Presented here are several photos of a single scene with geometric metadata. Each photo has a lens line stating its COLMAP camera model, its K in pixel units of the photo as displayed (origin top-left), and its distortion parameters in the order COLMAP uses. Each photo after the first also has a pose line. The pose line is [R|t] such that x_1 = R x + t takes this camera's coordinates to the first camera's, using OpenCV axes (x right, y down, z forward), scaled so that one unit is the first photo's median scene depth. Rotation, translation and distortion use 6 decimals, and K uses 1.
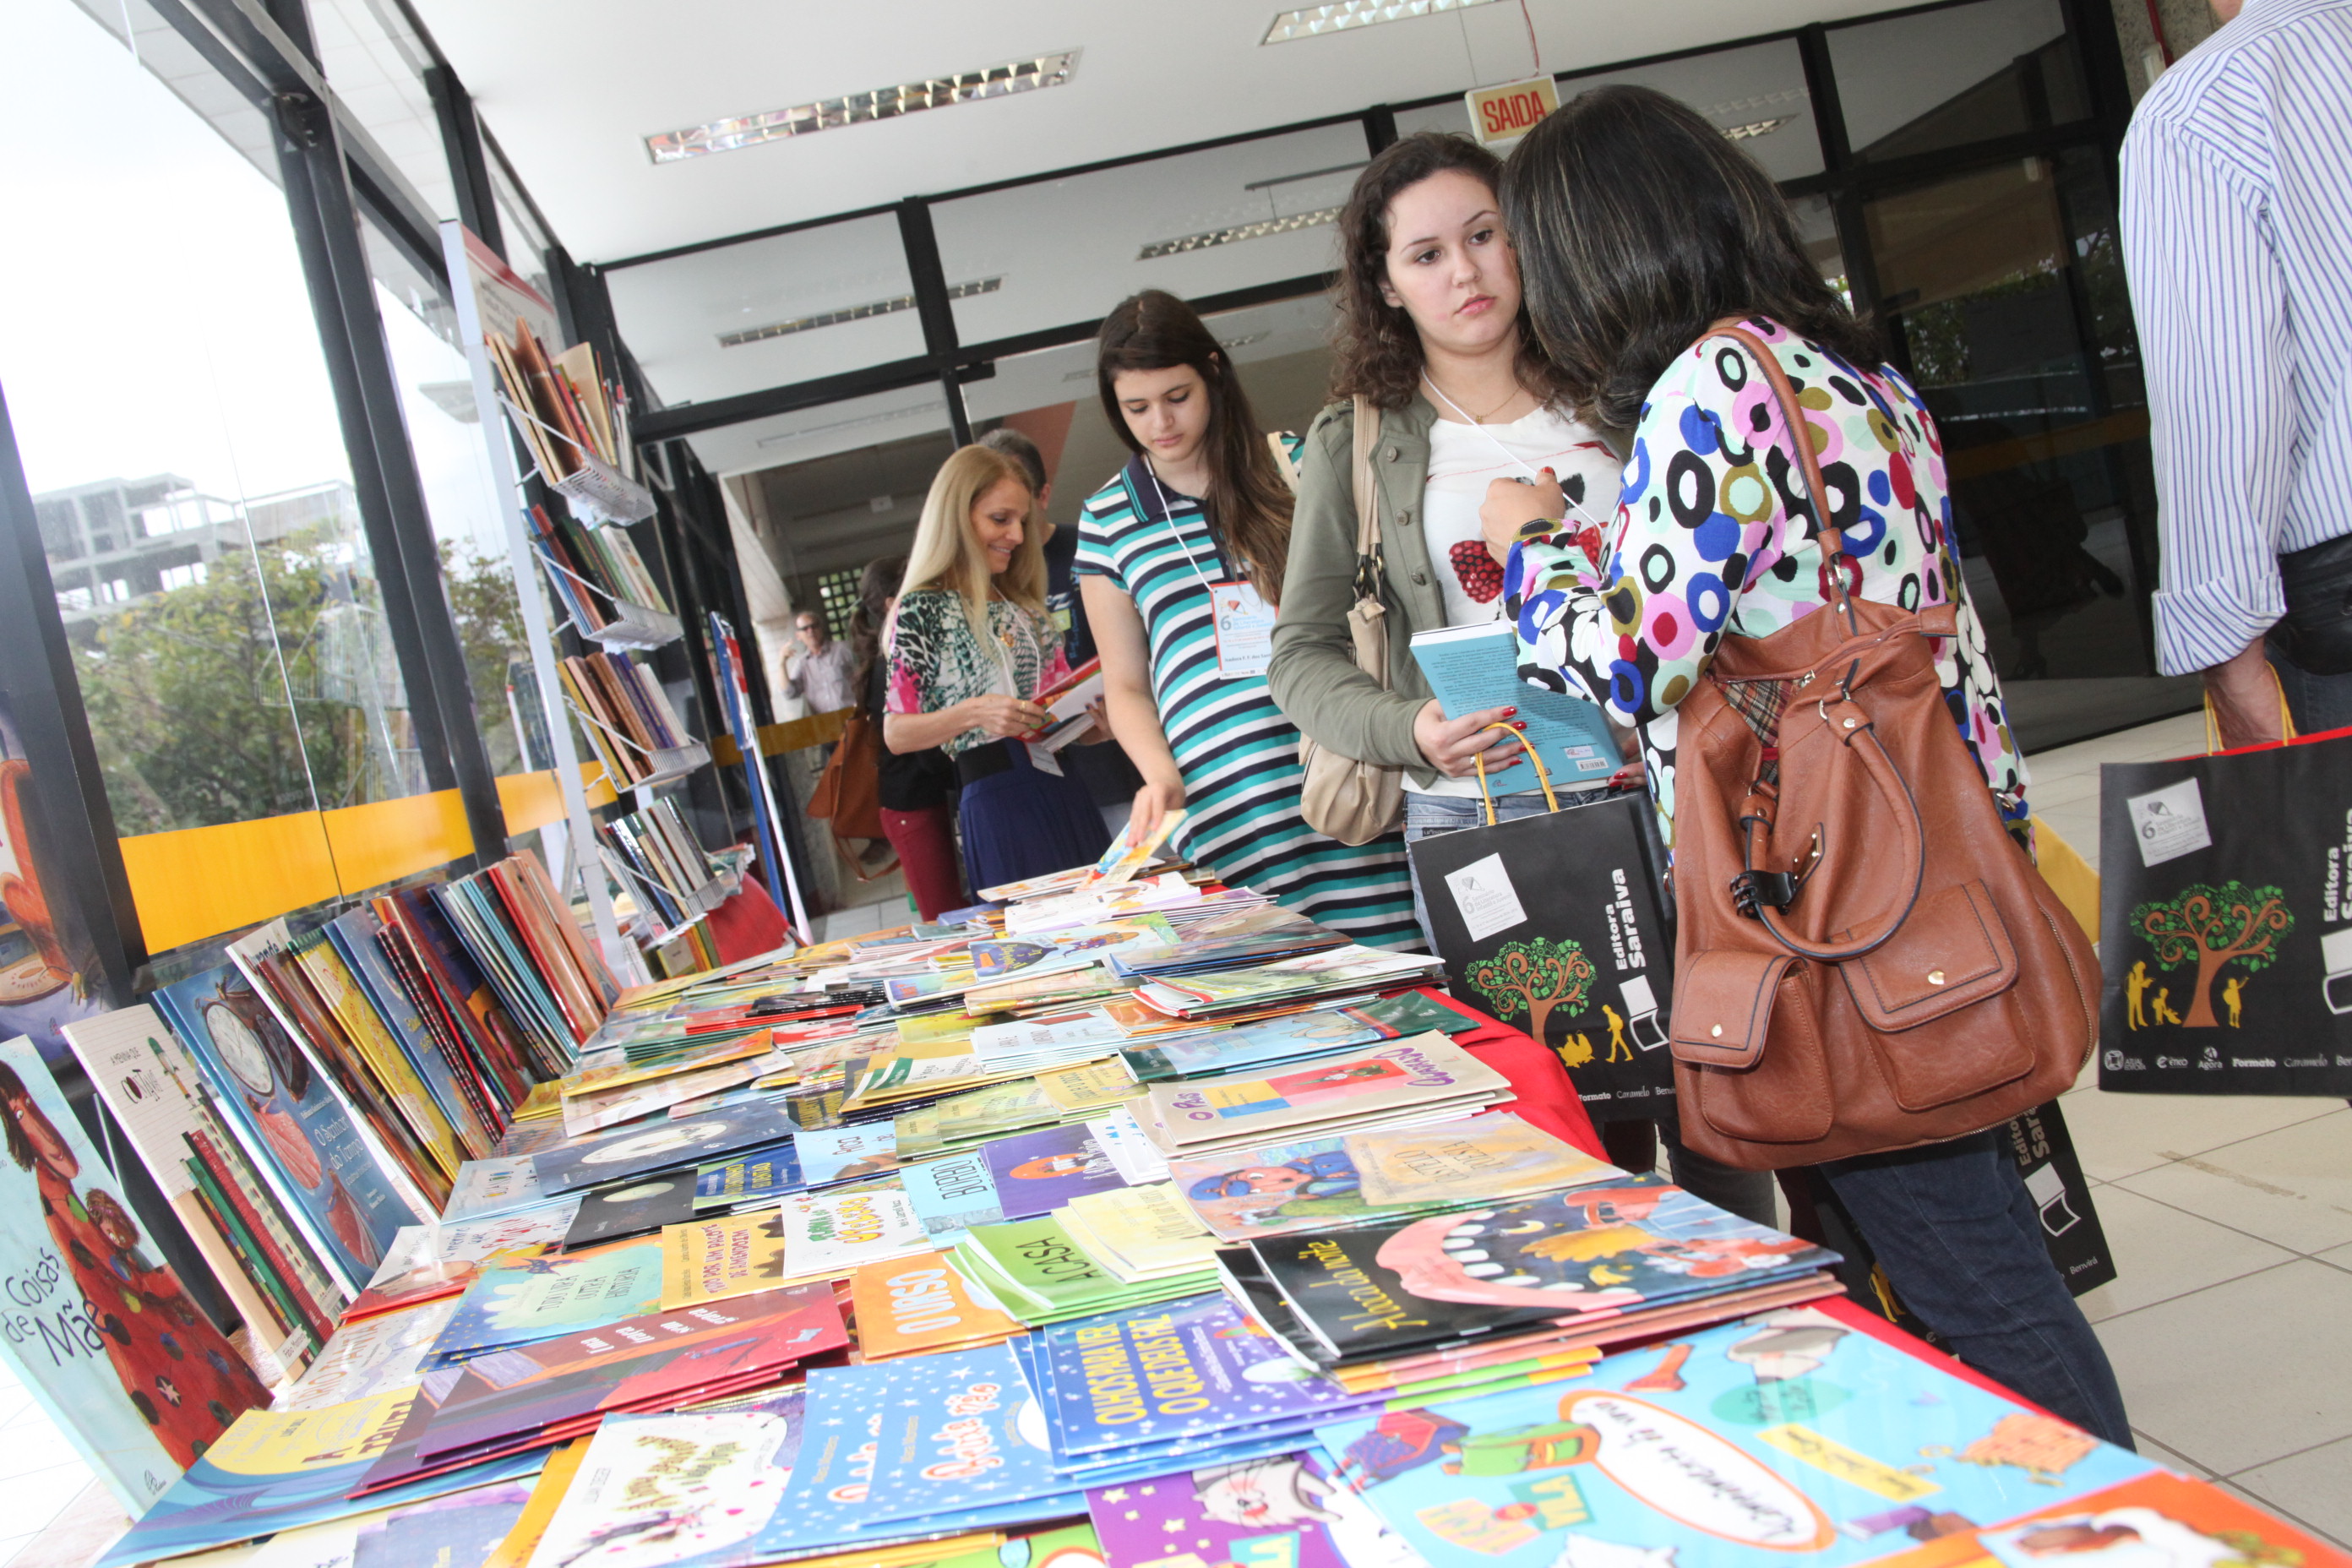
lens RADIAL K [[2004.1, 0, 1176.0], [0, 2004.1, 784.0], [0, 0, 1]] dist [-0.092951, 0.002851]
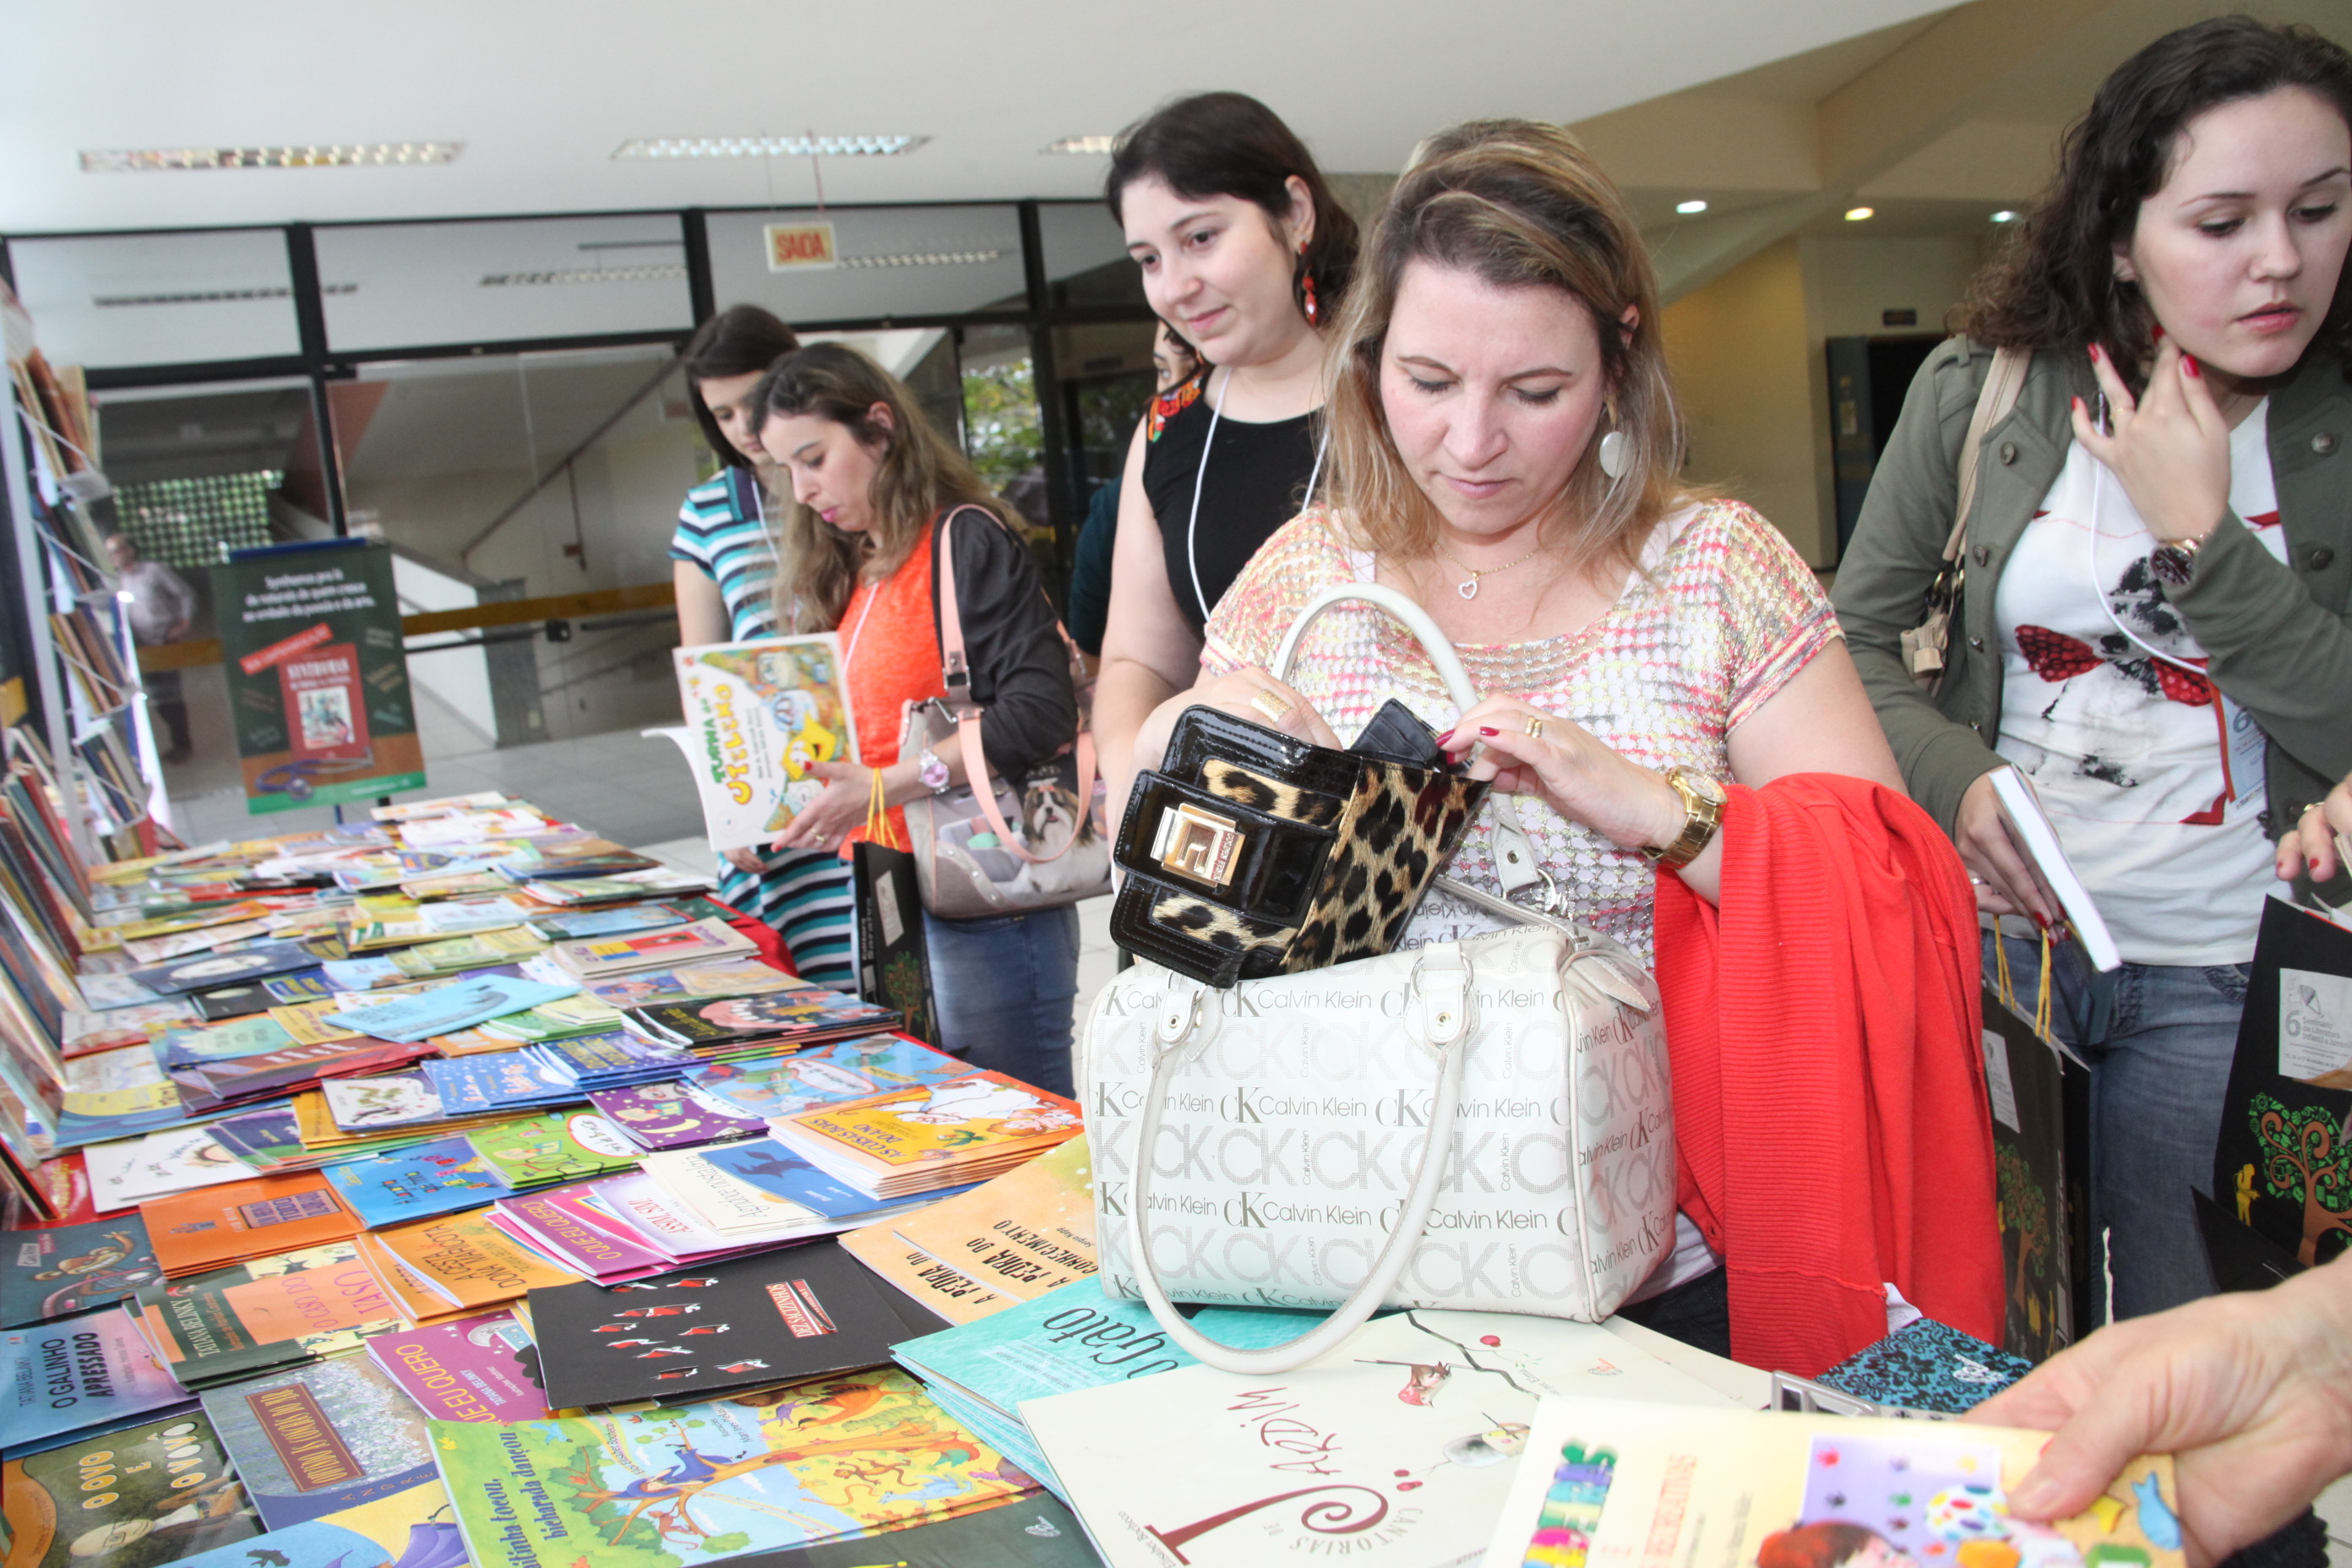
lens RADIAL K [[1946.8, 0, 1176.0], [0, 1946.8, 784.0], [0, 0, 1]] dist [-0.161072, 0.151786]
pose [[0.919021, 0.075359, 0.386938, -0.157909], [-0.088512, 0.995942, 0.016258, -0.059242], [-0.384142, -0.049190, 0.921963, -0.703169]]
